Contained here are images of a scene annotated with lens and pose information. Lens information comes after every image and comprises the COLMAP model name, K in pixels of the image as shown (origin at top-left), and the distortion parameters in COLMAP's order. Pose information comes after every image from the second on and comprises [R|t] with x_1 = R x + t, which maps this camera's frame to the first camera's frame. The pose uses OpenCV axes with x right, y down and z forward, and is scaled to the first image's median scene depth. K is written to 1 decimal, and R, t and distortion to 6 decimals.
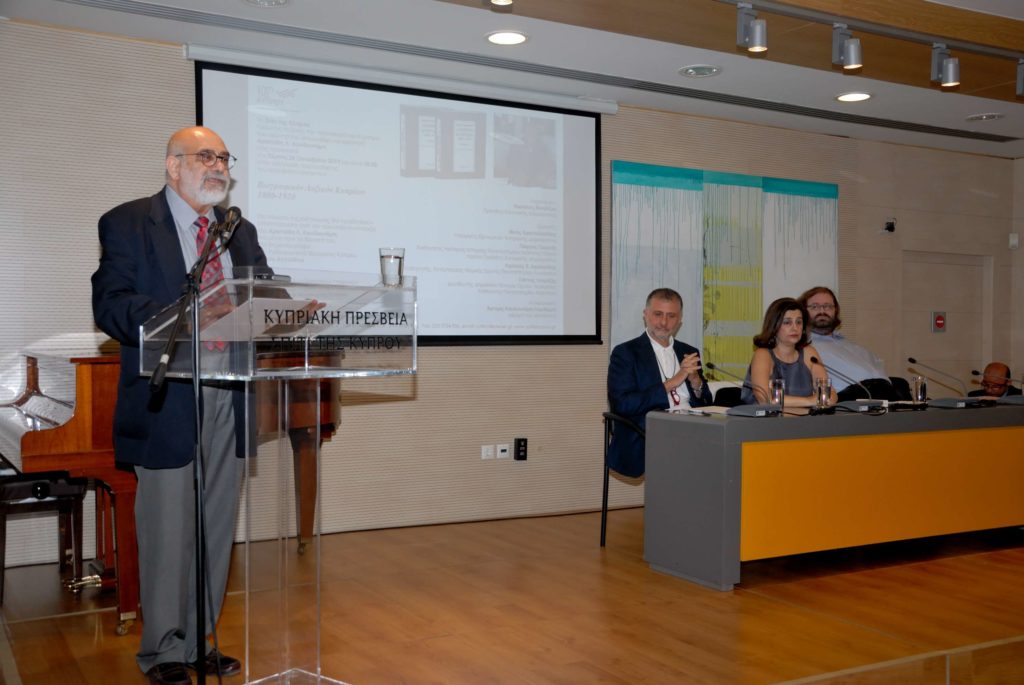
lens RADIAL K [[1115.5, 0, 539.8], [0, 1115.5, 340.6], [0, 0, 1]] dist [0.011661, 0.005216]
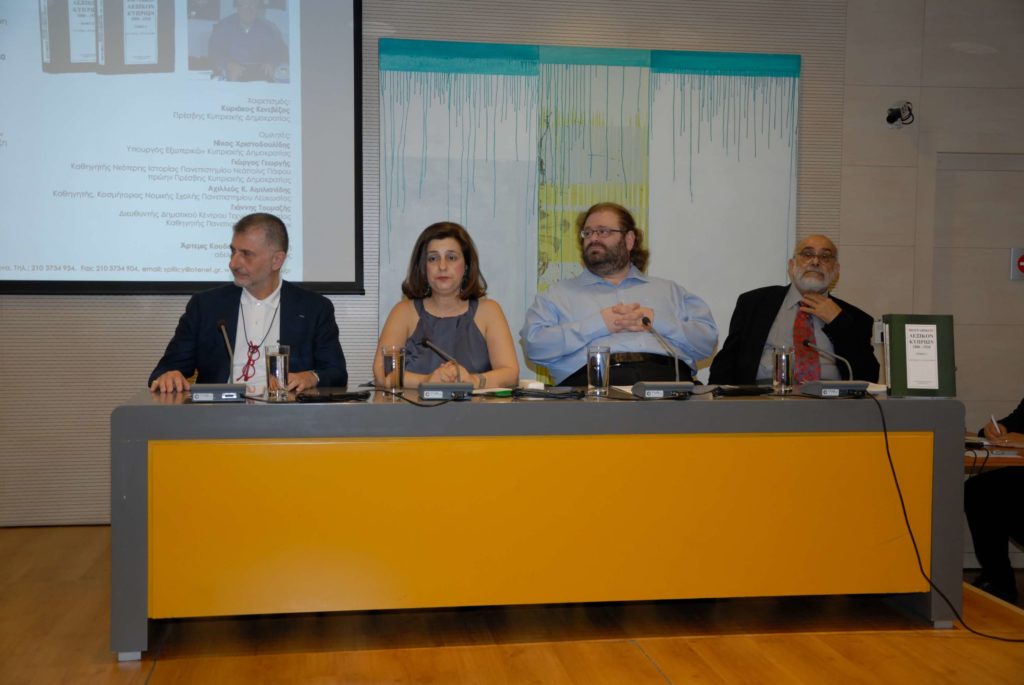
lens RADIAL K [[1258.4, 0, 512.0], [0, 1258.4, 342.5], [0, 0, 1]] dist [-0.001817, 0.517978]
pose [[0.922574, 0.017397, -0.385427, 0.481361], [-0.005500, 0.999474, 0.031946, 0.007946], [0.385780, -0.027353, 0.922185, 0.290279]]
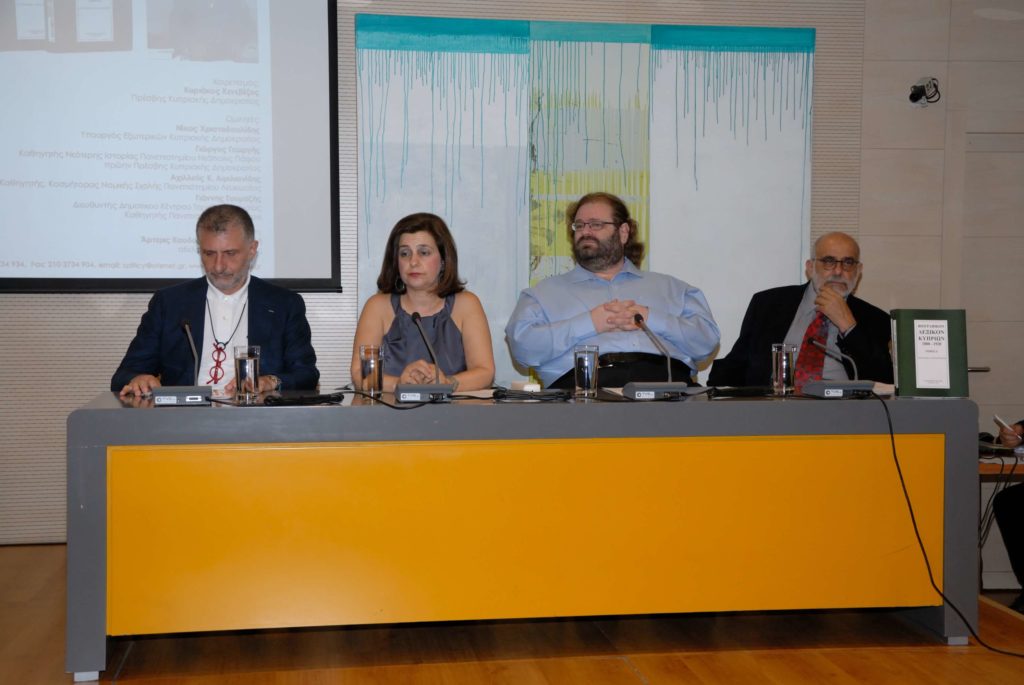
lens RADIAL K [[1413.2, 0, 512.0], [0, 1413.2, 342.5], [0, 0, 1]] dist [0.086580, 0.550238]
pose [[0.921688, 0.011726, -0.387755, 0.502261], [-0.000476, 0.999576, 0.029097, 0.008995], [0.387932, -0.026634, 0.921303, 0.262817]]
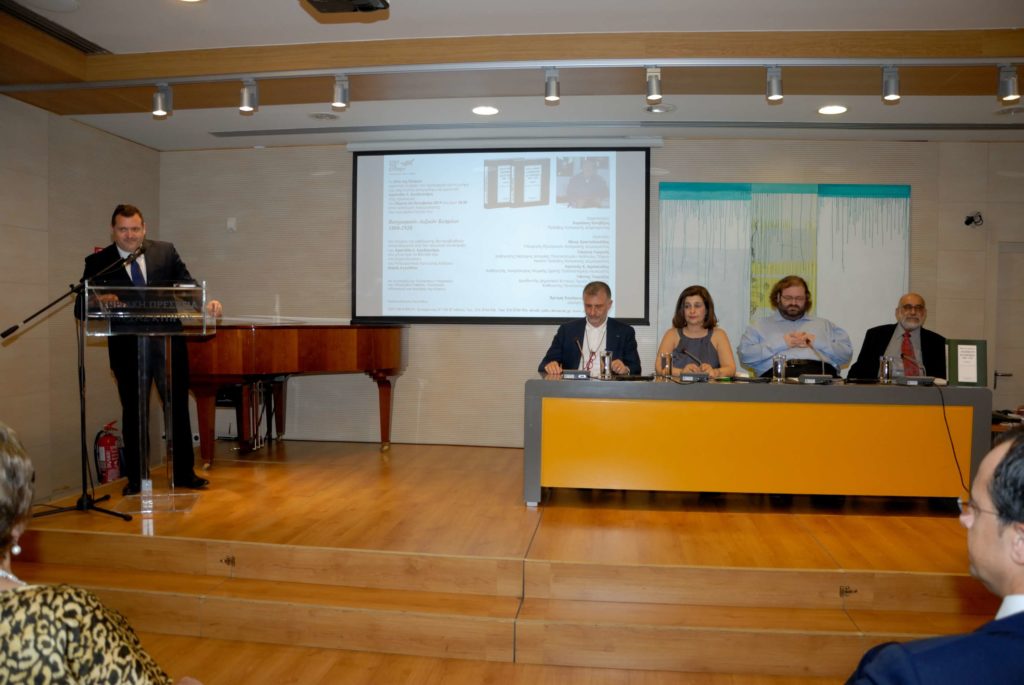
lens RADIAL K [[802.4, 0, 512.0], [0, 802.4, 342.5], [0, 0, 1]] dist [-0.158046, 0.128197]
pose [[0.778981, 0.022954, -0.626628, 0.531876], [-0.014859, 0.999725, 0.018149, 0.009067], [0.626872, -0.004826, 0.779108, 0.189575]]
